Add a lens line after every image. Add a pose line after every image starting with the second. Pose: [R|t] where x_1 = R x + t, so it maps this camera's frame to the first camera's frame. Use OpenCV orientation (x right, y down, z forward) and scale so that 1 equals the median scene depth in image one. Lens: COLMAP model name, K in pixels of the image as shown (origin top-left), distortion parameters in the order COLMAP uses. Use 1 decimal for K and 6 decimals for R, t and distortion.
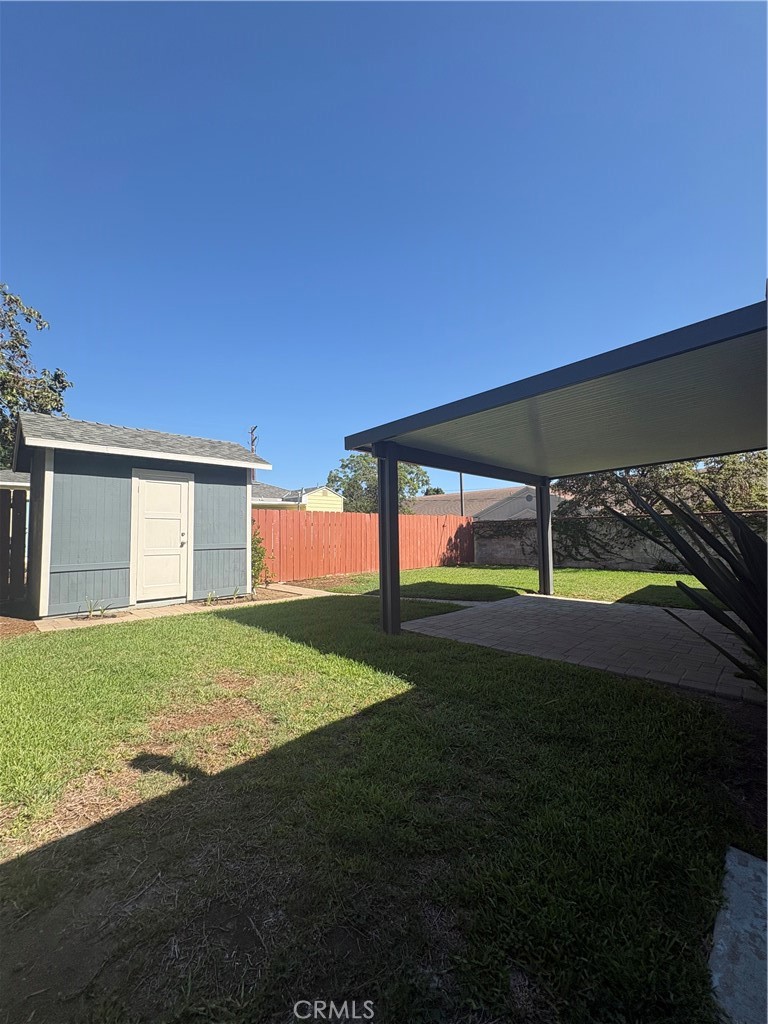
lens RADIAL K [[407.4, 0, 384.0], [0, 407.4, 512.0], [0, 0, 1]] dist [-0.000042, -0.000001]
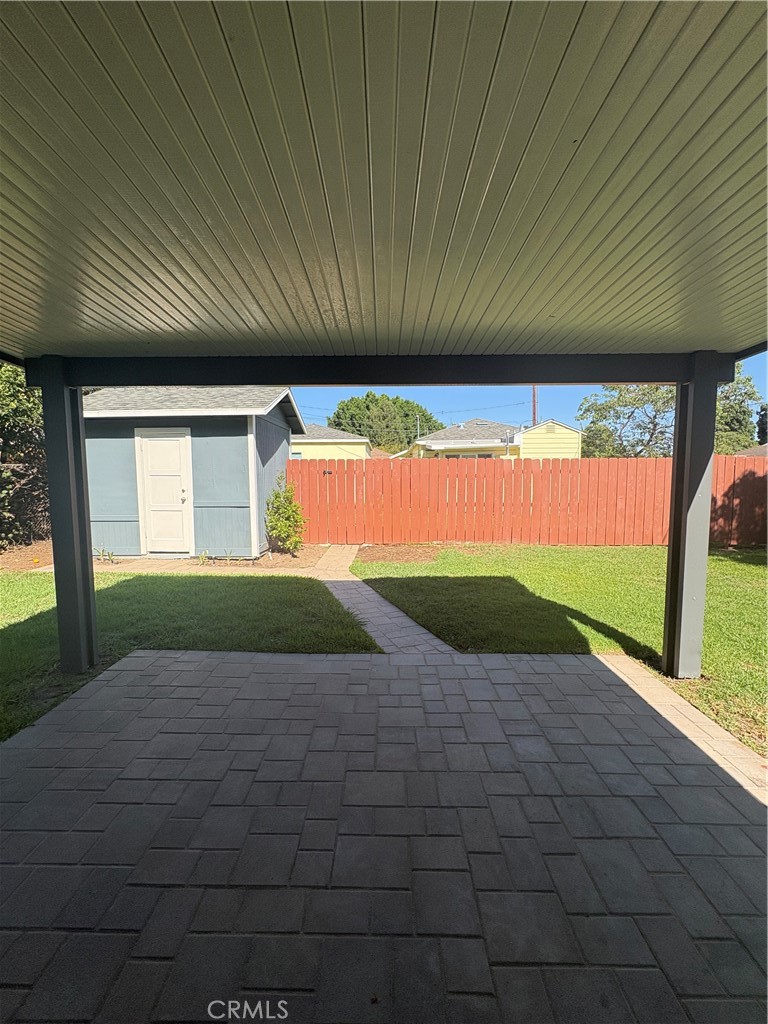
lens RADIAL K [[407.4, 0, 384.0], [0, 407.4, 512.0], [0, 0, 1]] dist [-0.000042, -0.000001]
pose [[0.690829, 0.070867, -0.719537, 0.536955], [0.033920, 0.990913, 0.130161, -0.006103], [0.722222, -0.114325, 0.682147, 0.636706]]
